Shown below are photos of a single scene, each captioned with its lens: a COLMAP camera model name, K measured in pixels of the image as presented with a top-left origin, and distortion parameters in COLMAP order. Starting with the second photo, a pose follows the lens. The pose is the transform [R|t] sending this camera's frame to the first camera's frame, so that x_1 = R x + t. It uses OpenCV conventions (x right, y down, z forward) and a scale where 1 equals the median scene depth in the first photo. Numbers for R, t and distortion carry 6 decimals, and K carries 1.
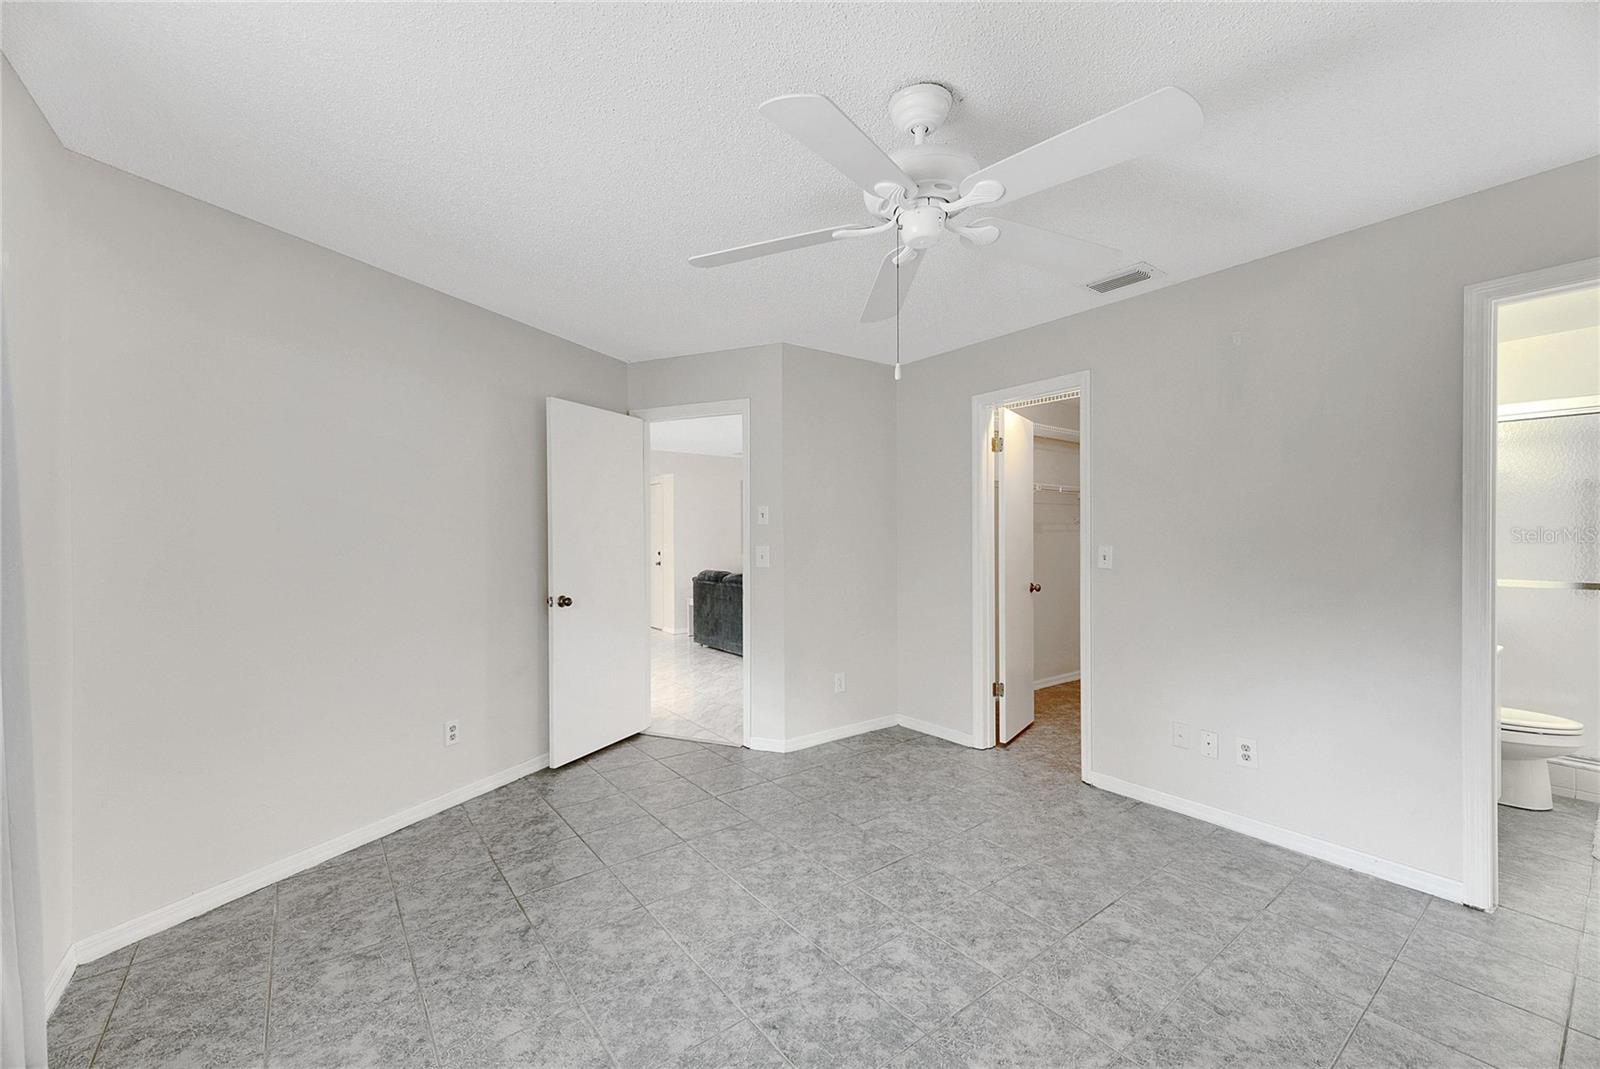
lens RADIAL K [[645.1, 0, 803.6], [0, 645.1, 532.1], [0, 0, 1]] dist [0.010675, -0.000126]
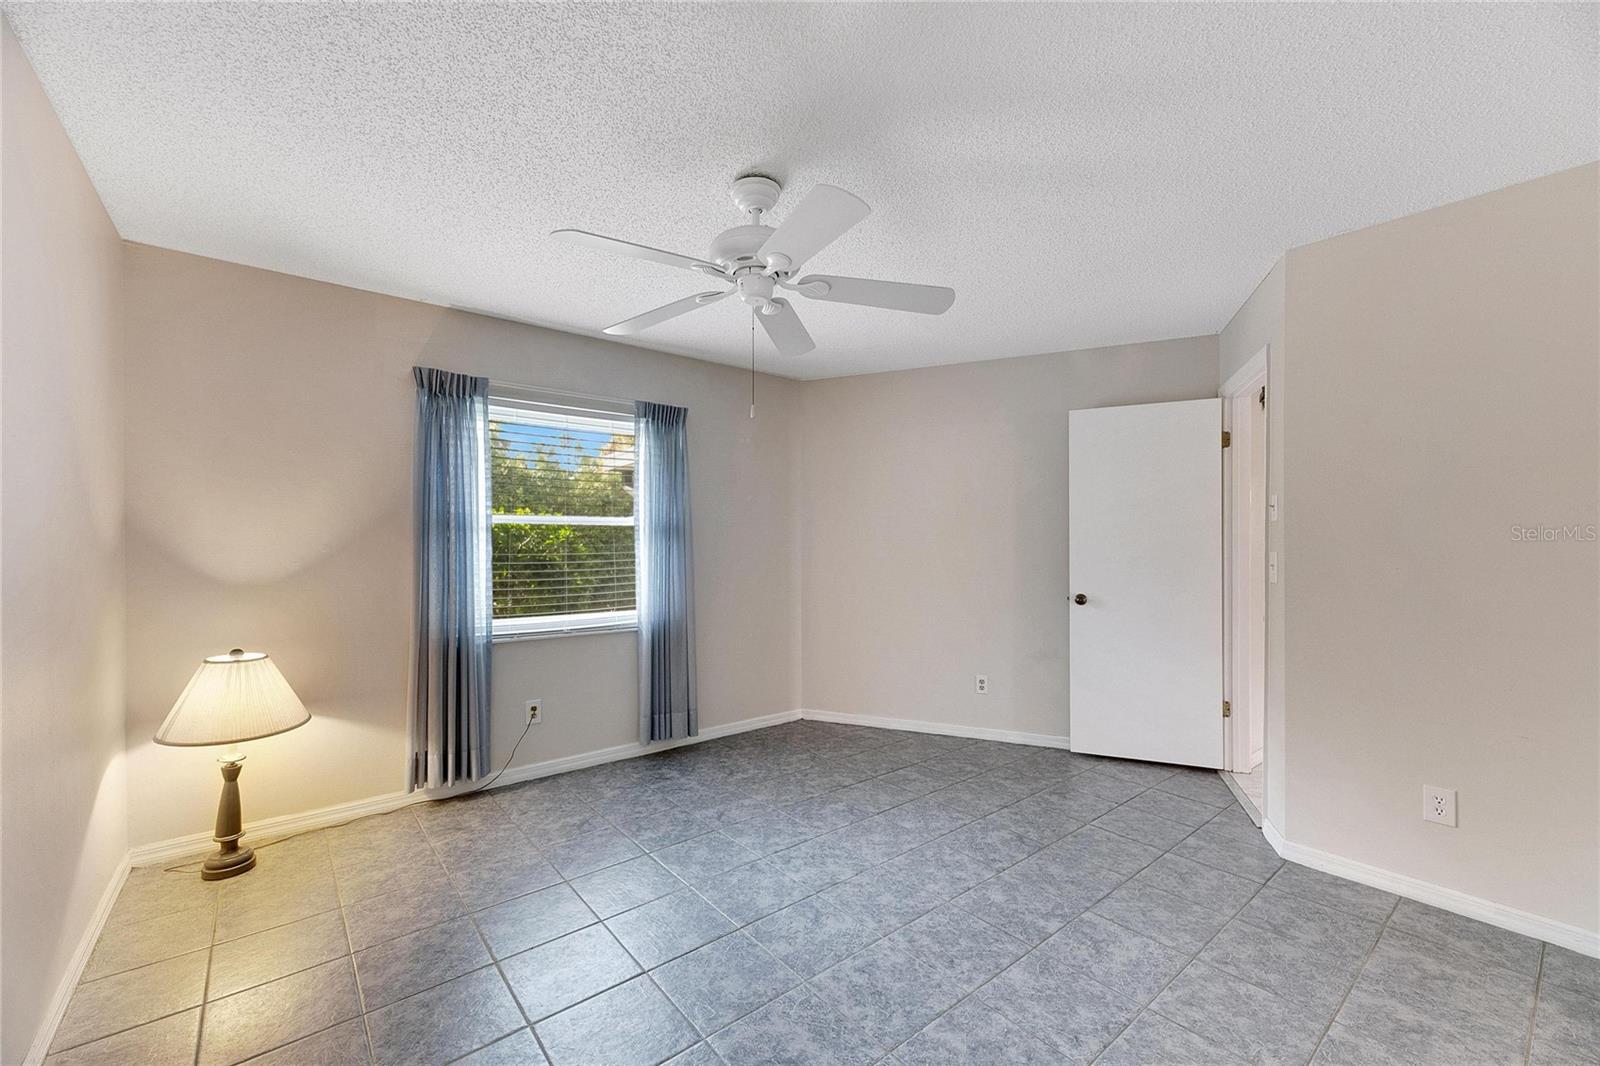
lens RADIAL K [[647.6, 0, 793.5], [0, 647.6, 540.0], [0, 0, 1]] dist [0.002749, 0.000160]
pose [[0.017657, 0.004645, -0.999833, 0.859180], [0.008637, 0.999951, 0.004799, -0.000079], [0.999807, -0.008720, 0.017616, 0.637206]]
